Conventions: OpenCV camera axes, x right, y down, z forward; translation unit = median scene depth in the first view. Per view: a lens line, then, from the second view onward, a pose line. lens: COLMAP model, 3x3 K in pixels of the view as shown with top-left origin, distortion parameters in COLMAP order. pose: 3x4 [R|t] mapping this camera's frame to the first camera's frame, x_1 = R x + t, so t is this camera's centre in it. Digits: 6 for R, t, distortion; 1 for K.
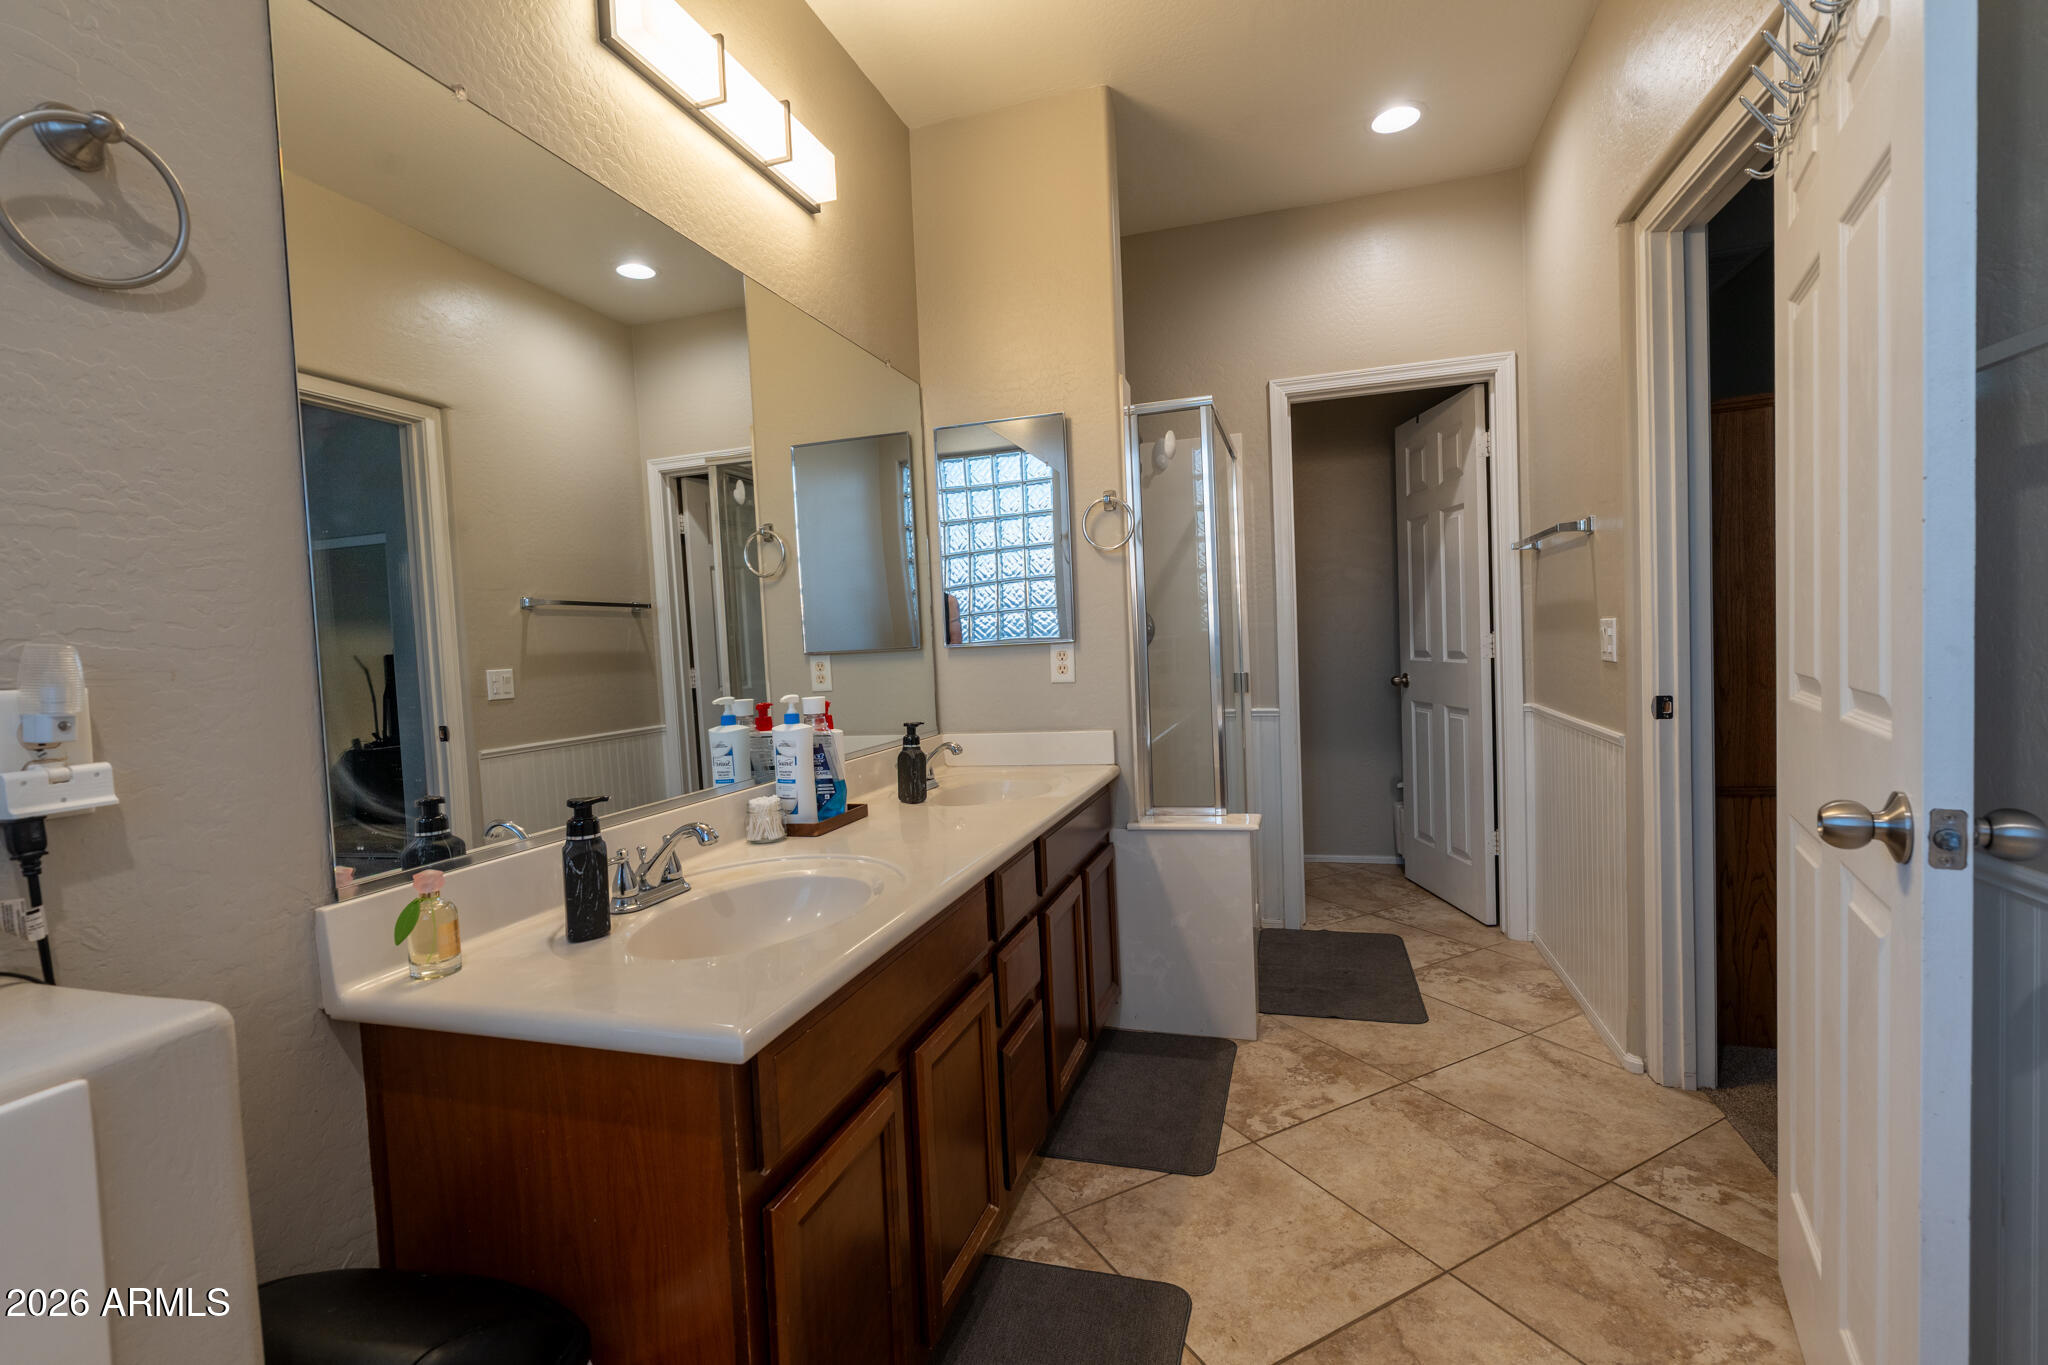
lens RADIAL K [[913.2, 0, 1034.8], [0, 913.2, 678.9], [0, 0, 1]] dist [-0.000652, 0.000631]
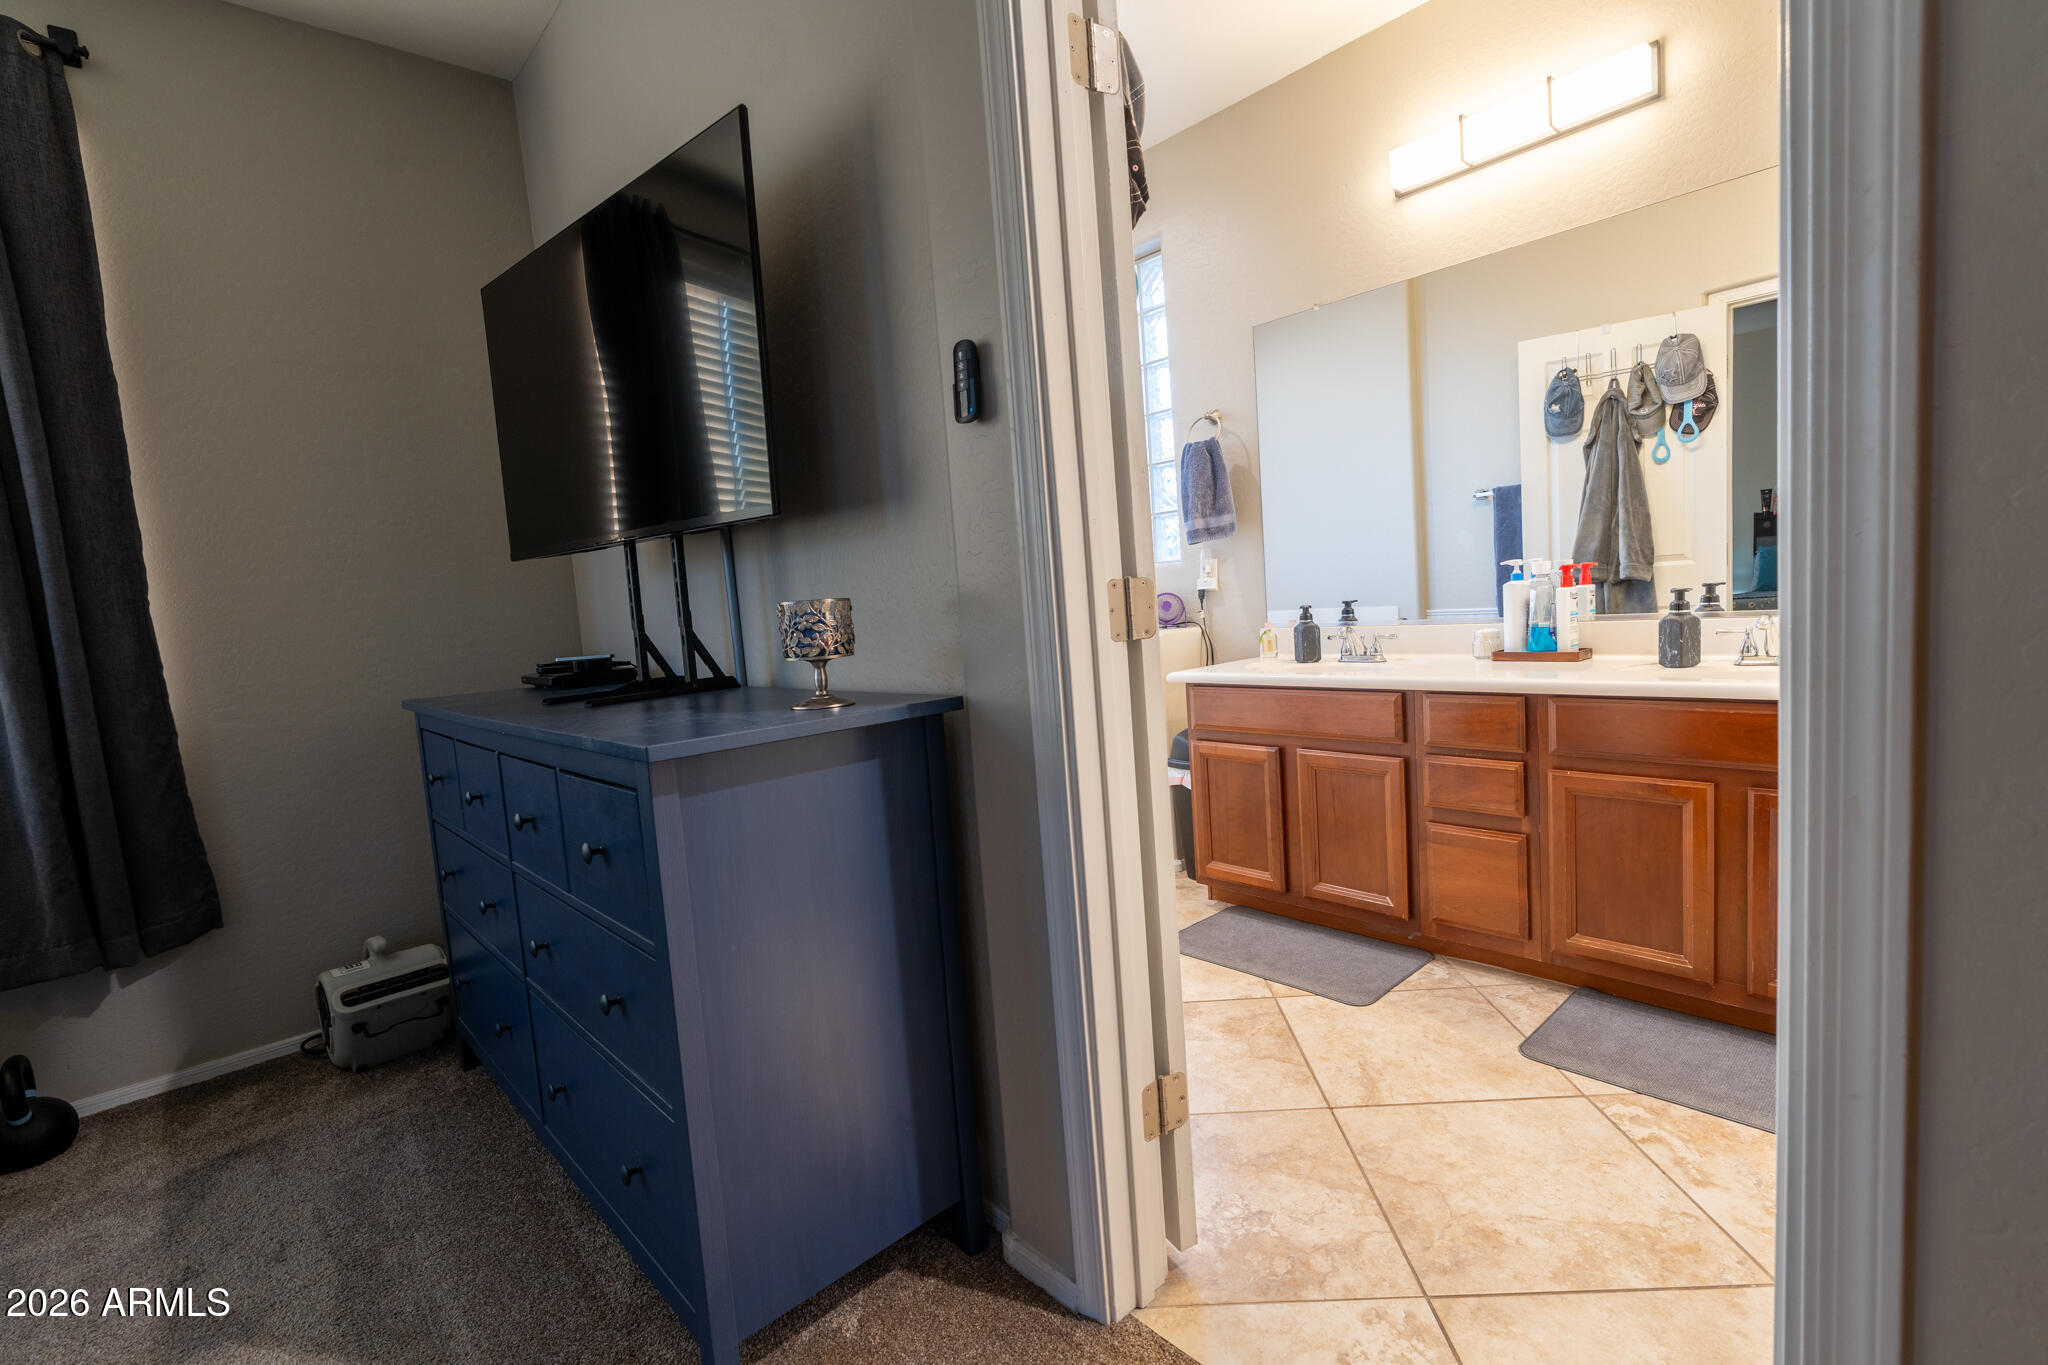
lens RADIAL K [[917.8, 0, 1026.7], [0, 917.8, 677.3], [0, 0, 1]] dist [-0.000988, 0.000263]
pose [[-0.509718, 0.156851, -0.845923, 0.750950], [0.058411, 0.987281, 0.147866, -0.032637], [0.858356, 0.025959, -0.512397, 0.615628]]
